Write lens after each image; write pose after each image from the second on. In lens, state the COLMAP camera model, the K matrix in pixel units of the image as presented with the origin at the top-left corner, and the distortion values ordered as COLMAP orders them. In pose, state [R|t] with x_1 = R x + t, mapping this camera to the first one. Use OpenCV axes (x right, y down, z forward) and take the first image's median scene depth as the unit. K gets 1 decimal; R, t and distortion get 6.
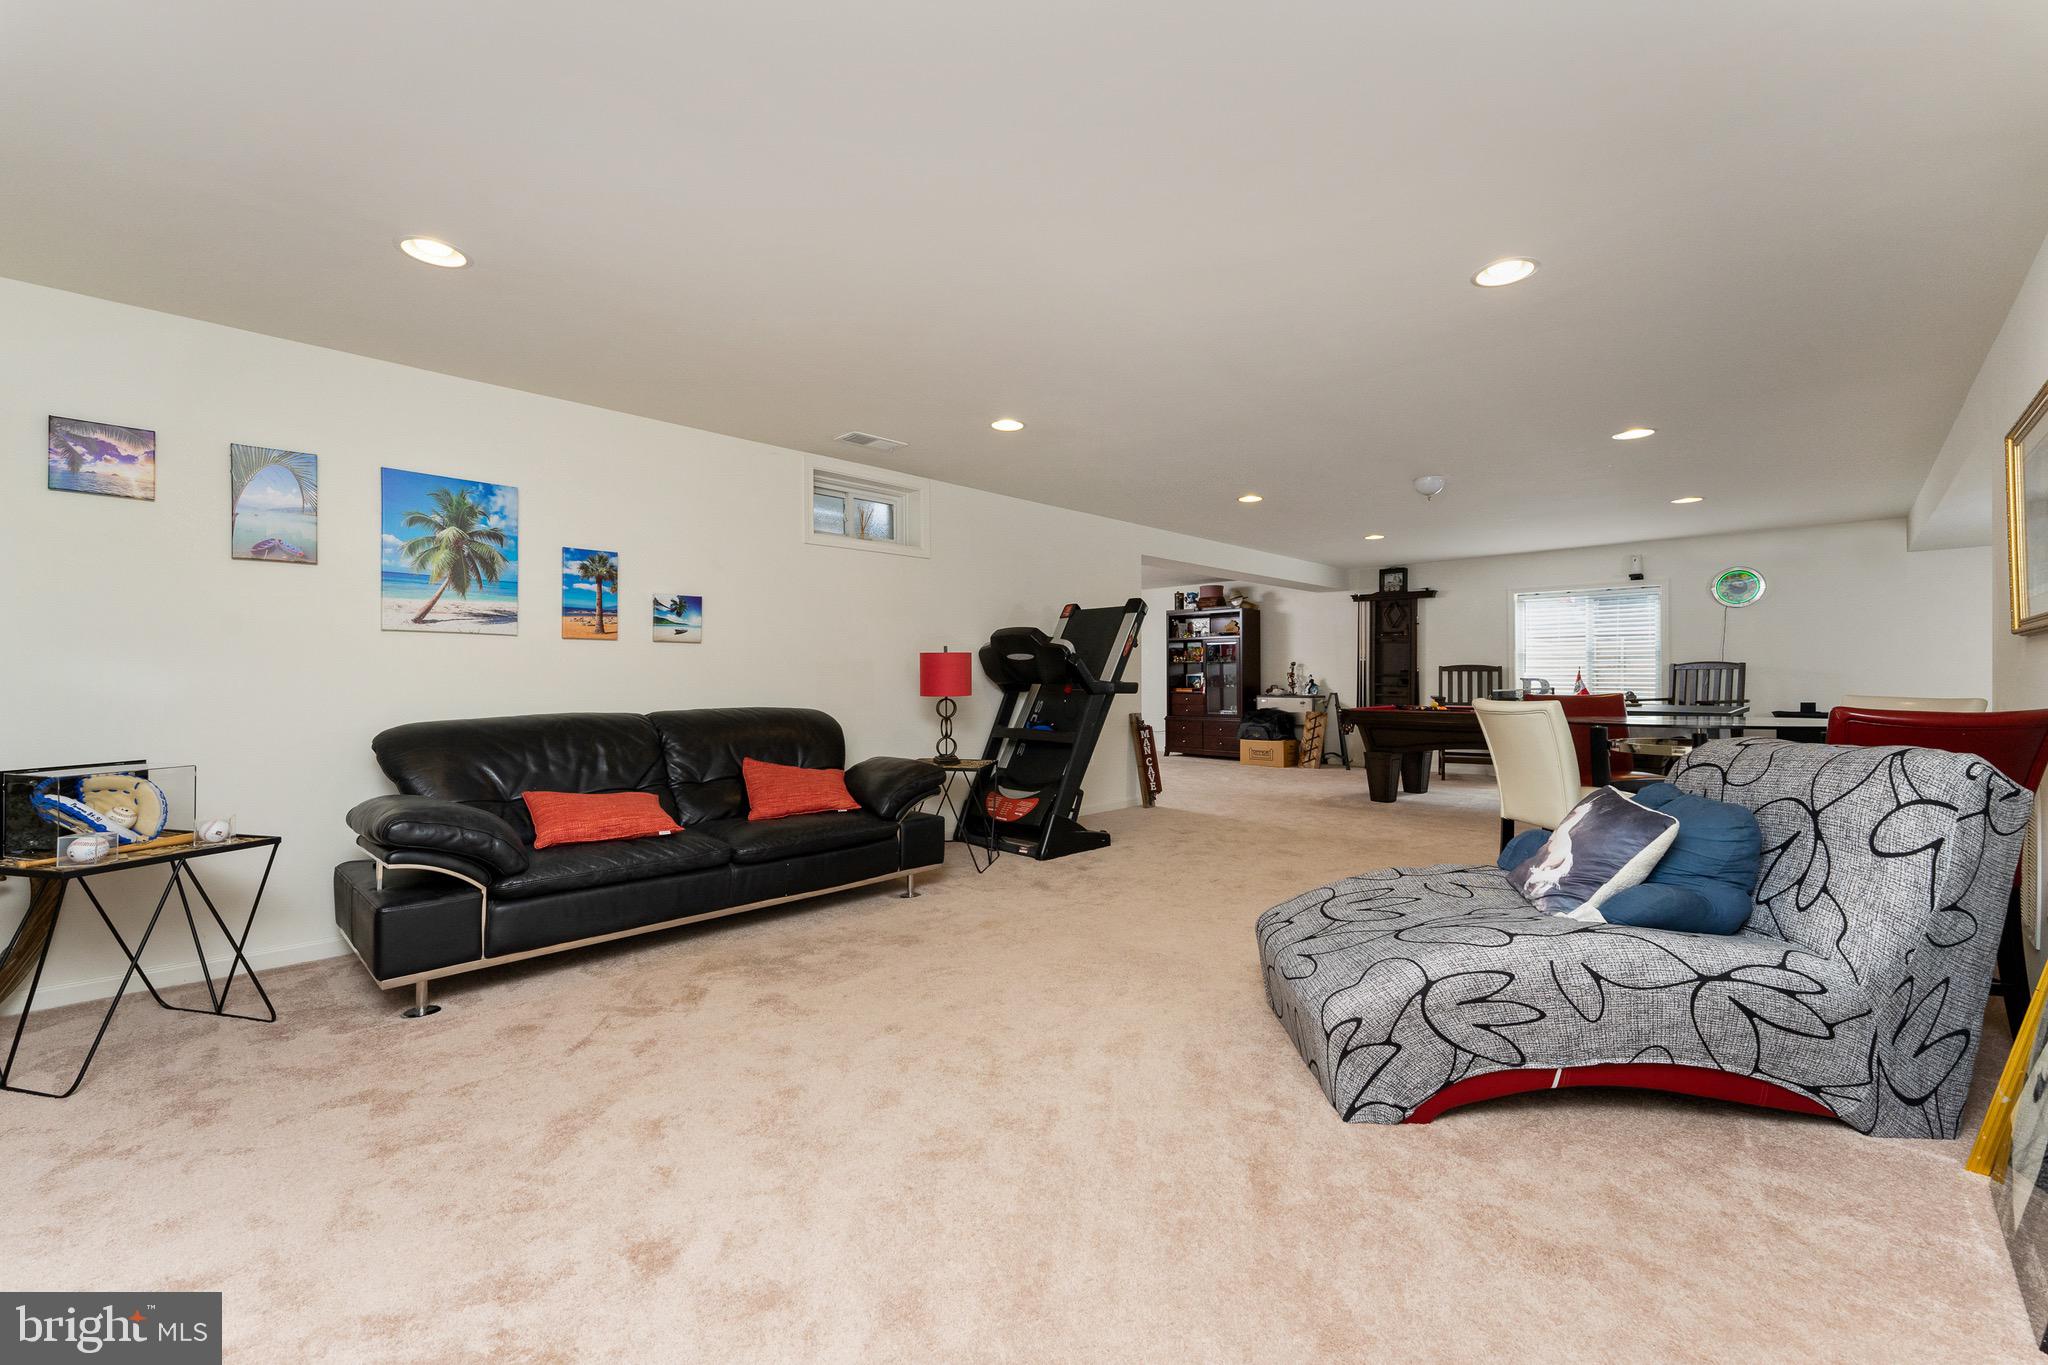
lens RADIAL K [[825.2, 0, 1015.6], [0, 825.2, 672.7], [0, 0, 1]] dist [-0.001351, 0.000811]
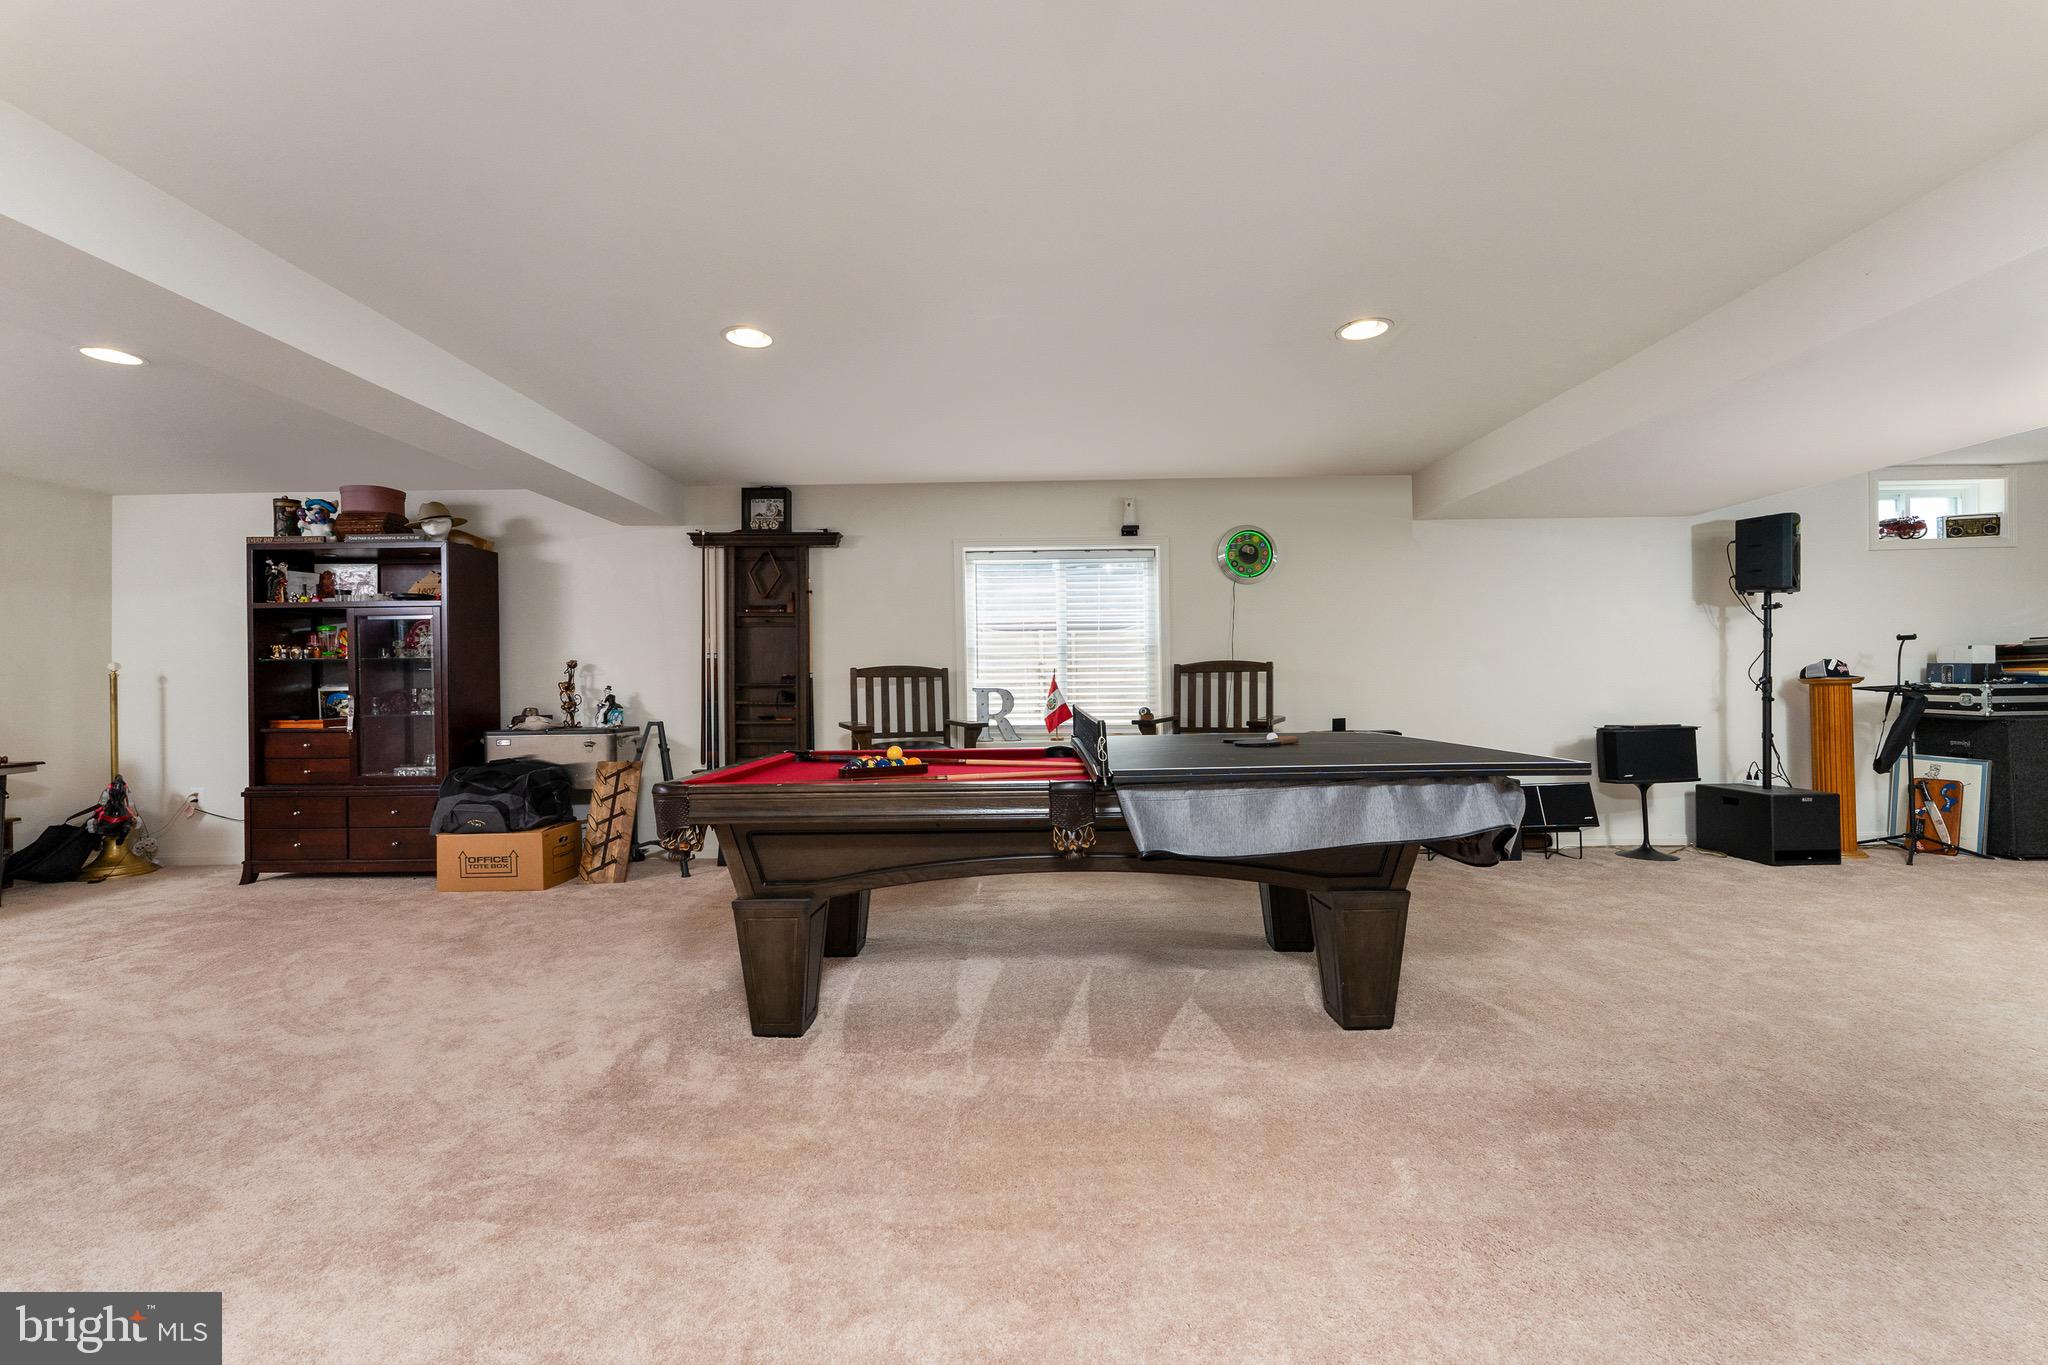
lens RADIAL K [[825.2, 0, 1031.9], [0, 825.2, 677.1], [0, 0, 1]] dist [-0.001351, 0.000811]
pose [[0.705674, -0.000187, 0.708537, 0.186911], [0.007637, 0.999944, -0.007342, 0.002559], [-0.708496, 0.010592, 0.705636, 0.470927]]
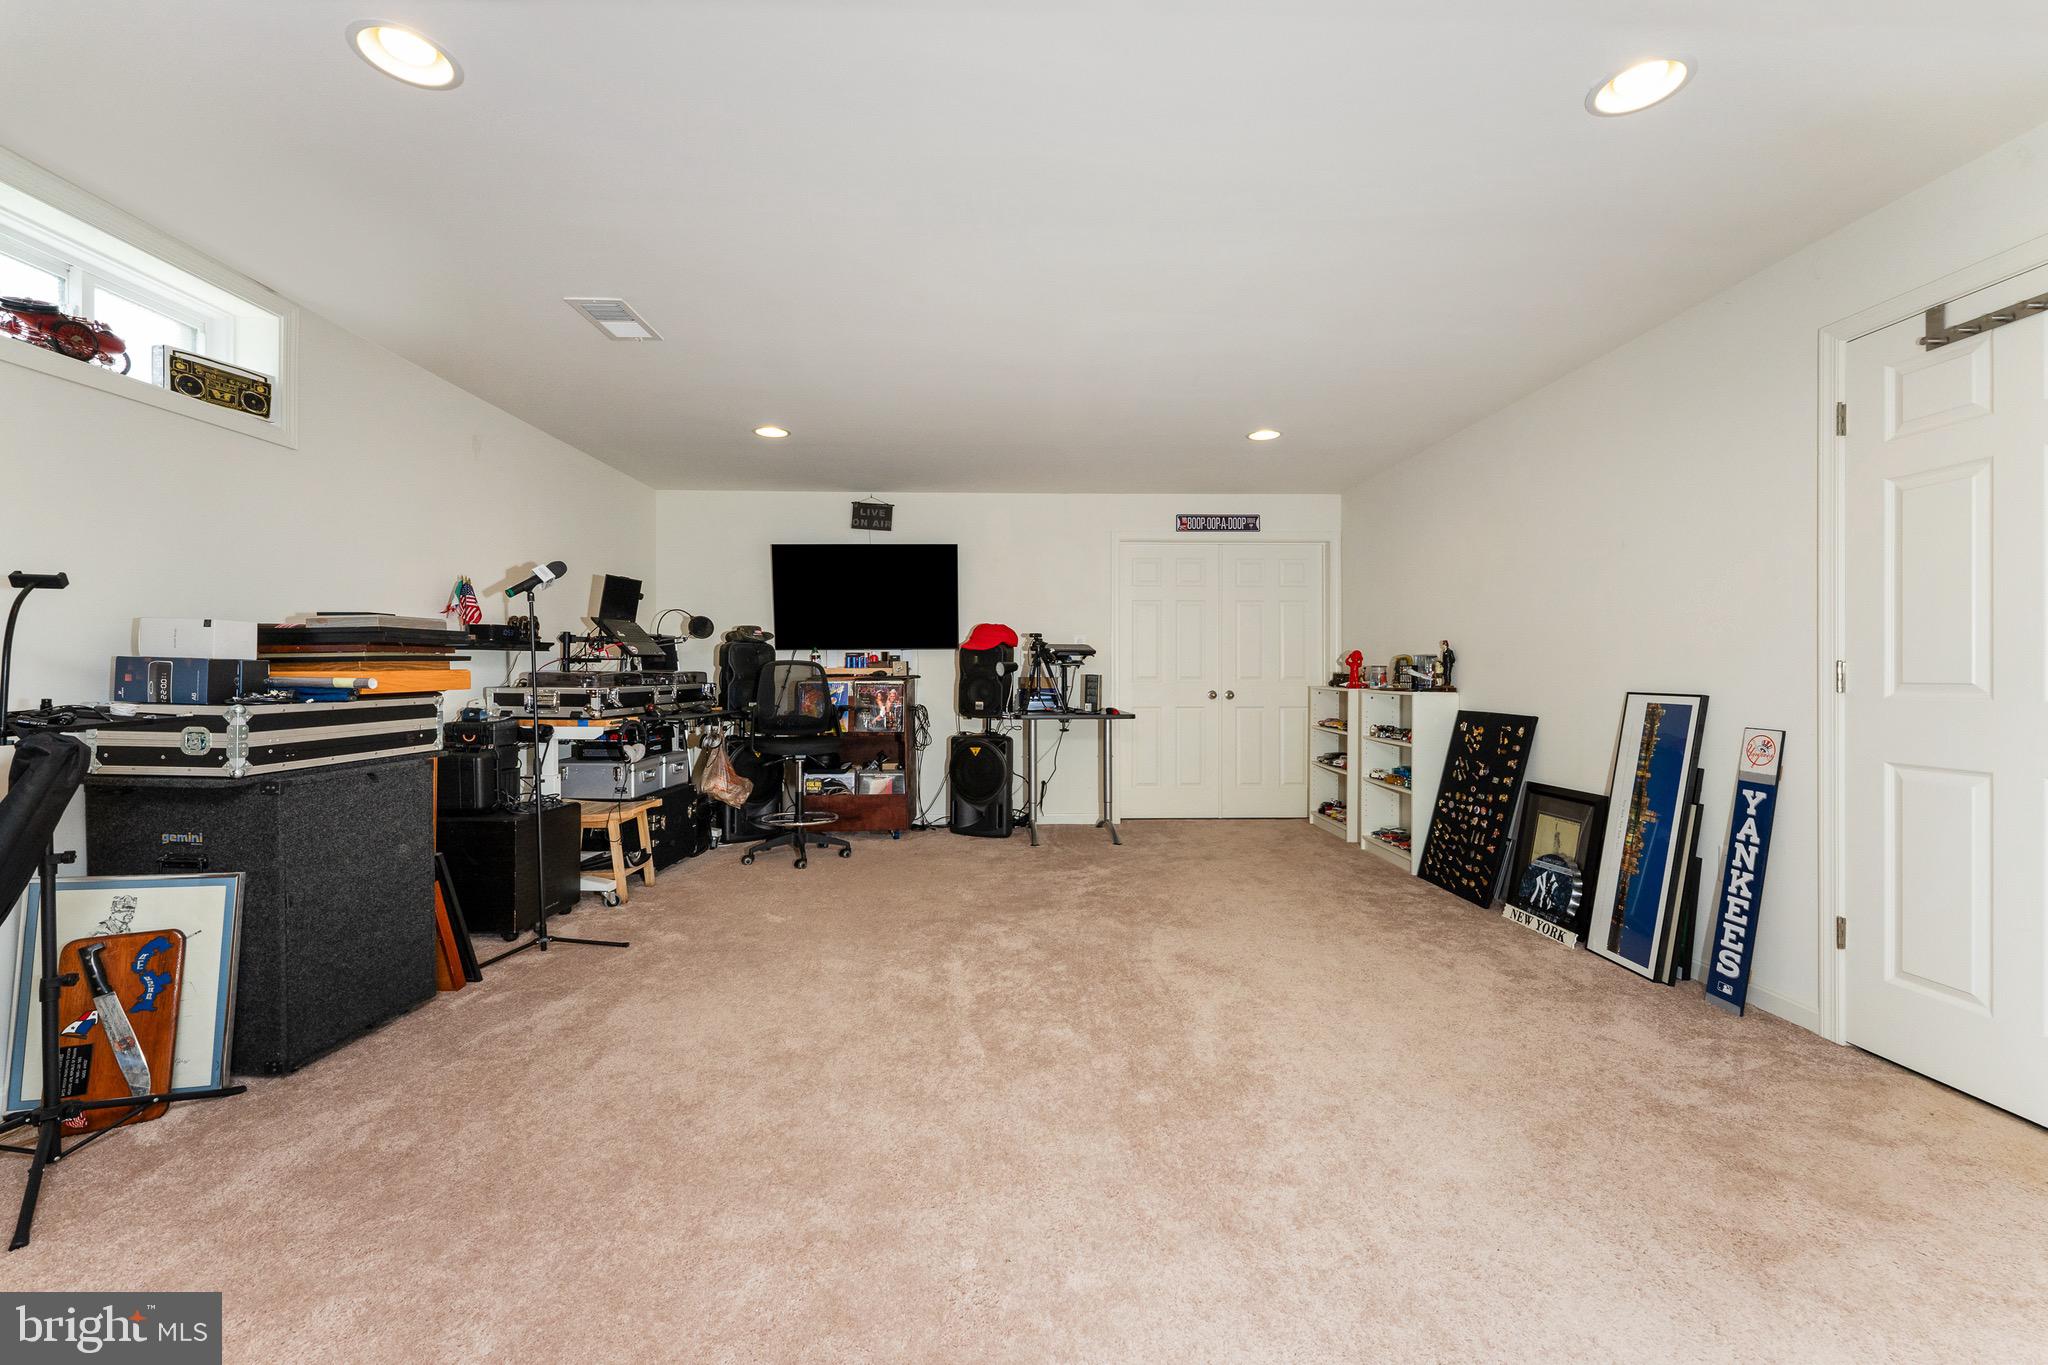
lens RADIAL K [[825.2, 0, 1033.3], [0, 825.2, 674.8], [0, 0, 1]] dist [-0.001351, 0.000811]
pose [[-0.742377, -0.000538, 0.669982, 0.612280], [-0.004357, 0.999982, -0.004025, -0.000676], [-0.669968, -0.005907, -0.742367, 0.437603]]
